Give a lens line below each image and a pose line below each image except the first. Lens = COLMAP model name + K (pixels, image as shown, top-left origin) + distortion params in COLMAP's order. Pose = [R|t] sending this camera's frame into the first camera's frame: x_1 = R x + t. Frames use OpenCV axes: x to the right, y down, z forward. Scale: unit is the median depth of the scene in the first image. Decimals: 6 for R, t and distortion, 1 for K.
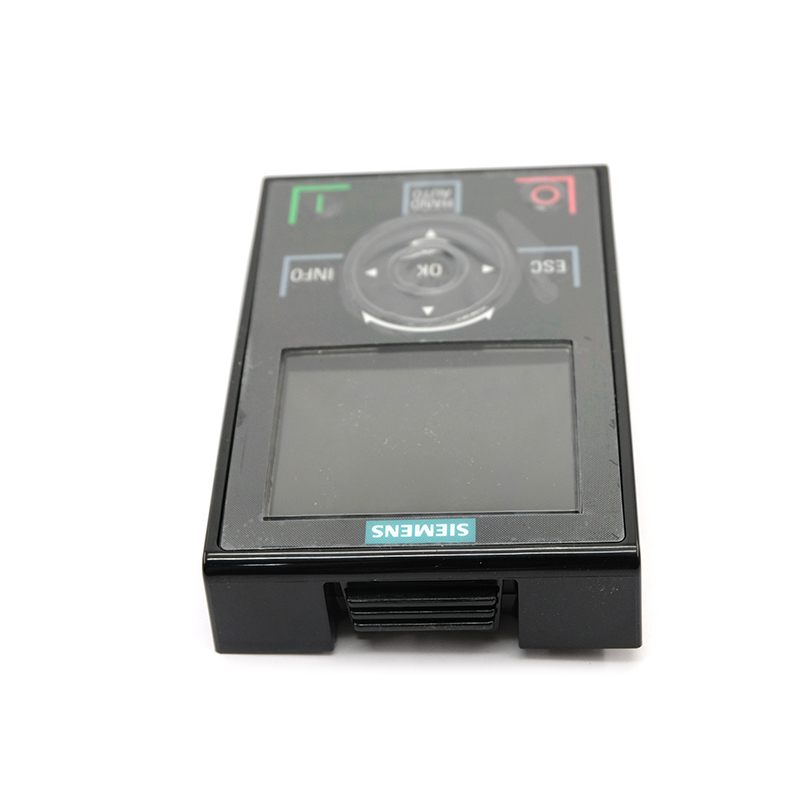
lens RADIAL K [[1634.8, 0, 400.0], [0, 1634.8, 400.0], [0, 0, 1]] dist [-0.062416, -0.059830]
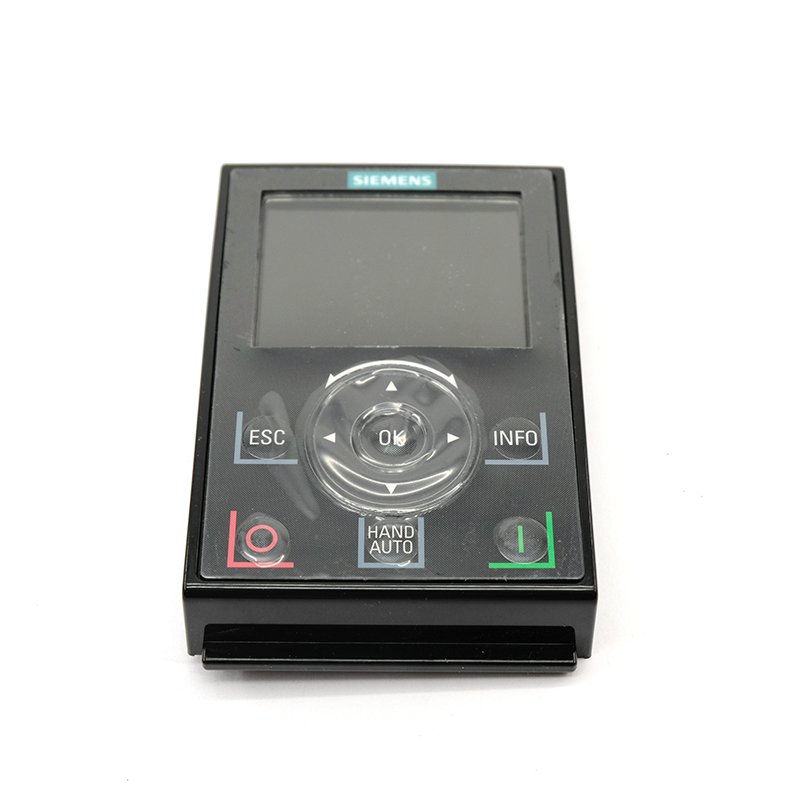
lens RADIAL K [[1634.8, 0, 400.0], [0, 1634.8, 400.0], [0, 0, 1]] dist [-0.062416, -0.059830]
pose [[-0.996741, 0.071918, 0.036529, -0.023457], [0.022837, -0.182732, 0.982898, -1.014986], [0.077363, 0.980529, 0.180494, 0.809061]]
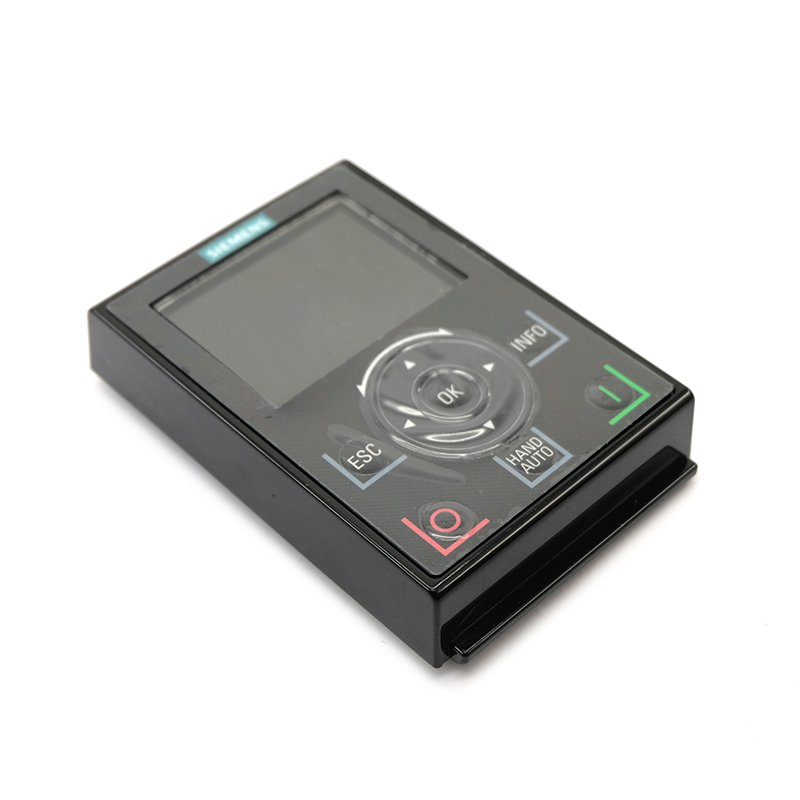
lens RADIAL K [[1634.8, 0, 400.0], [0, 1634.8, 400.0], [0, 0, 1]] dist [-0.062416, -0.059830]
pose [[-0.691895, 0.579654, -0.430444, 0.481310], [-0.480636, 0.075094, 0.873699, -0.957222], [0.538767, 0.811395, 0.226645, 0.756889]]
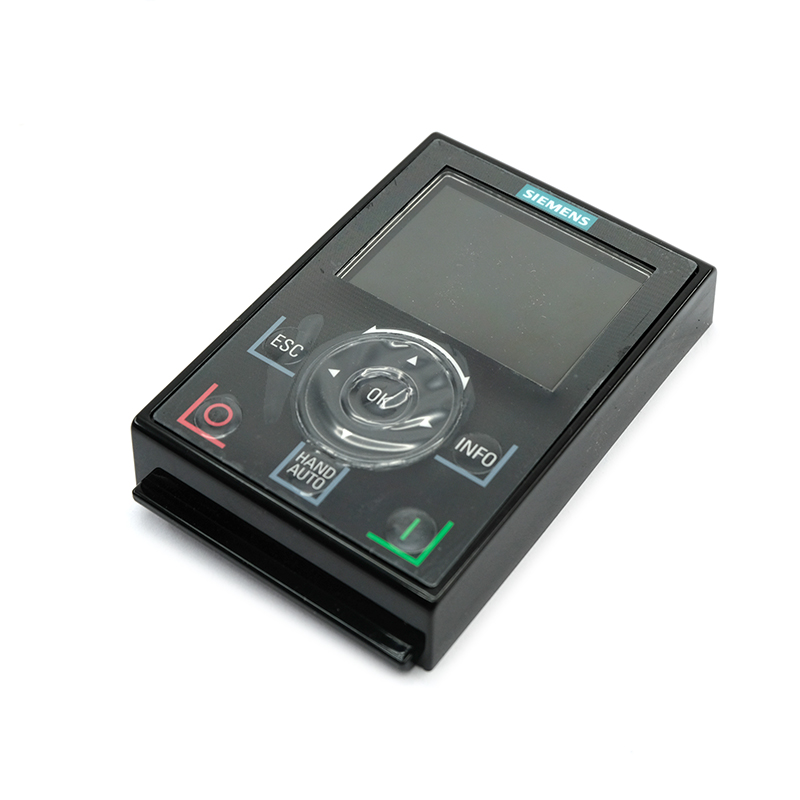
lens RADIAL K [[1634.8, 0, 400.0], [0, 1634.8, 400.0], [0, 0, 1]] dist [-0.062416, -0.059830]
pose [[-0.829481, -0.382502, 0.407005, -0.405843], [0.445901, -0.014673, 0.894962, -0.981105], [-0.336353, 0.923838, 0.182729, 0.814656]]
